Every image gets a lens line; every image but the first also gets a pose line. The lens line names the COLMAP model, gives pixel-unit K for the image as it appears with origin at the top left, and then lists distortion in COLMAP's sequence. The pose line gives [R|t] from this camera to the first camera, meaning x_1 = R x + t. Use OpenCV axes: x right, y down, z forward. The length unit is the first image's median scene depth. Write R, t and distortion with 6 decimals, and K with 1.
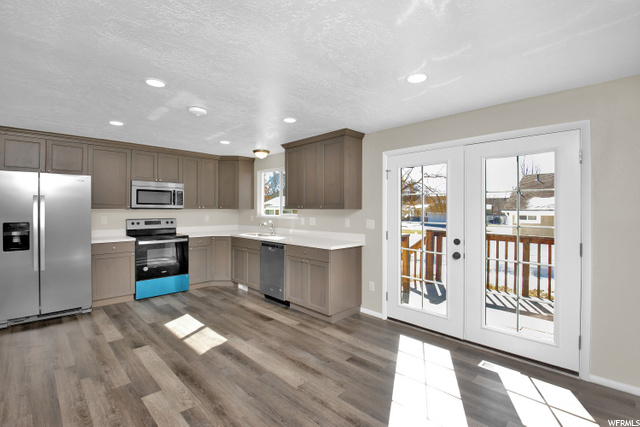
lens RADIAL K [[288.0, 0, 321.0], [0, 288.0, 208.6], [0, 0, 1]] dist [-0.000470, -0.021564]
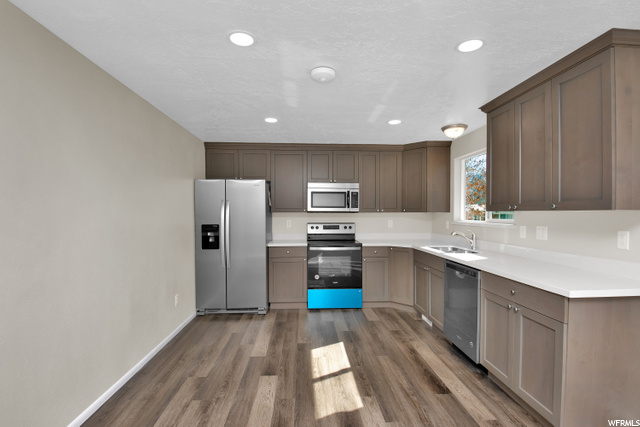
lens RADIAL K [[302.8, 0, 317.0], [0, 302.8, 217.0], [0, 0, 1]] dist [0.001143, -0.018105]
pose [[0.736801, 0.005675, -0.676086, 0.047713], [0.003553, 0.999918, 0.012266, 0.004562], [0.676100, -0.011440, 0.736721, 0.291580]]
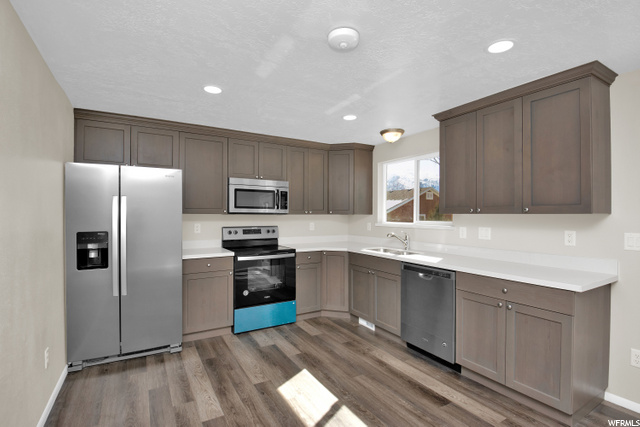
lens RADIAL K [[303.8, 0, 320.0], [0, 303.8, 213.5], [0, 0, 1]] dist [-0.018229, -0.001146]
pose [[0.964972, -0.001625, -0.262349, -0.216374], [0.000511, 0.999991, -0.004314, 0.003681], [0.262354, 0.004029, 0.964963, 0.284881]]
